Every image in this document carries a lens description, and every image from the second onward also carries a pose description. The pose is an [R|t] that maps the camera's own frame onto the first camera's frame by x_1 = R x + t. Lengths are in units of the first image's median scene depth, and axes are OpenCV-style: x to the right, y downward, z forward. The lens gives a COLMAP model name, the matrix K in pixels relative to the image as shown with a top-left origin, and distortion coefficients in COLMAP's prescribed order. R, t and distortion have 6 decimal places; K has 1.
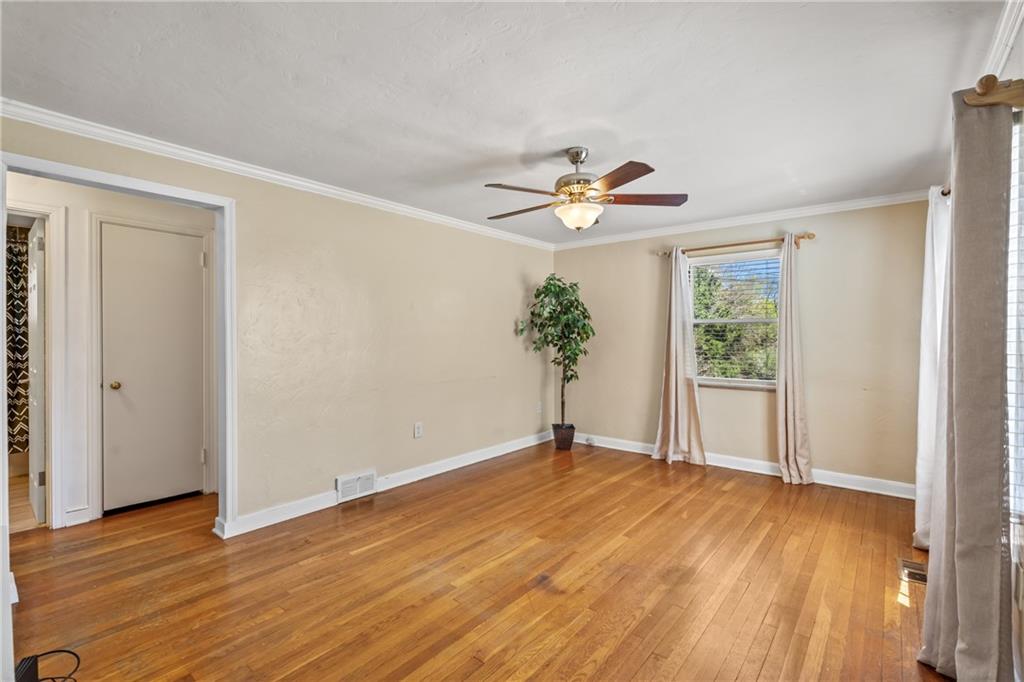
lens RADIAL K [[460.3, 0, 503.4], [0, 460.3, 334.1], [0, 0, 1]] dist [-0.002739, -0.000225]
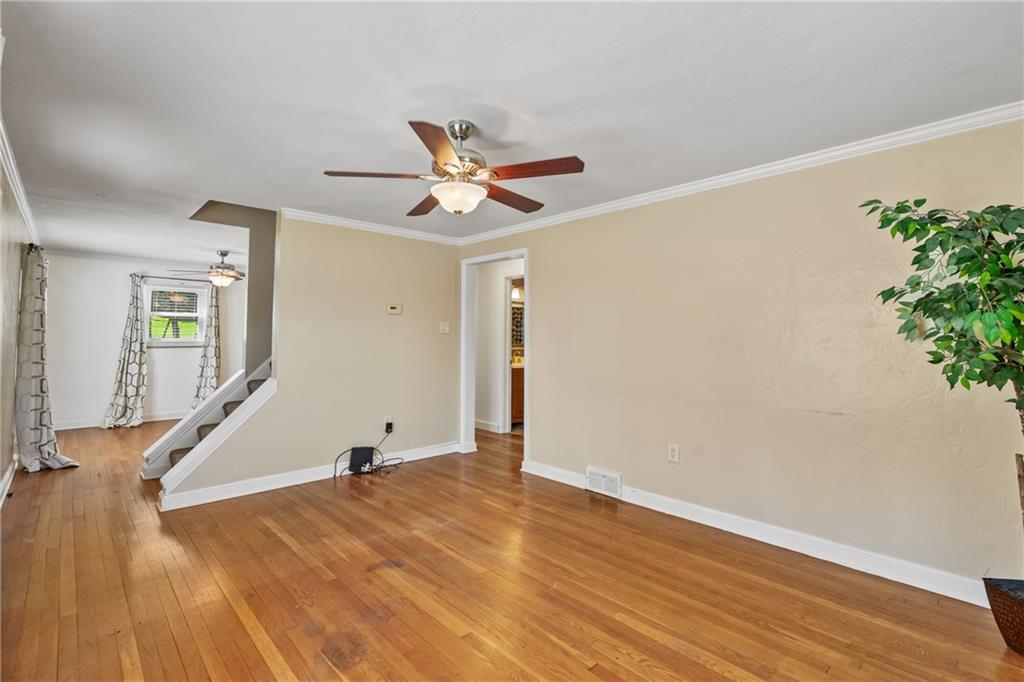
lens RADIAL K [[460.3, 0, 515.0], [0, 460.3, 317.0], [0, 0, 1]] dist [-0.002739, -0.000225]
pose [[-0.099021, -0.045287, -0.994054, 0.706248], [0.002942, 0.998946, -0.045803, 0.001608], [0.995081, -0.007460, -0.098783, 0.844116]]
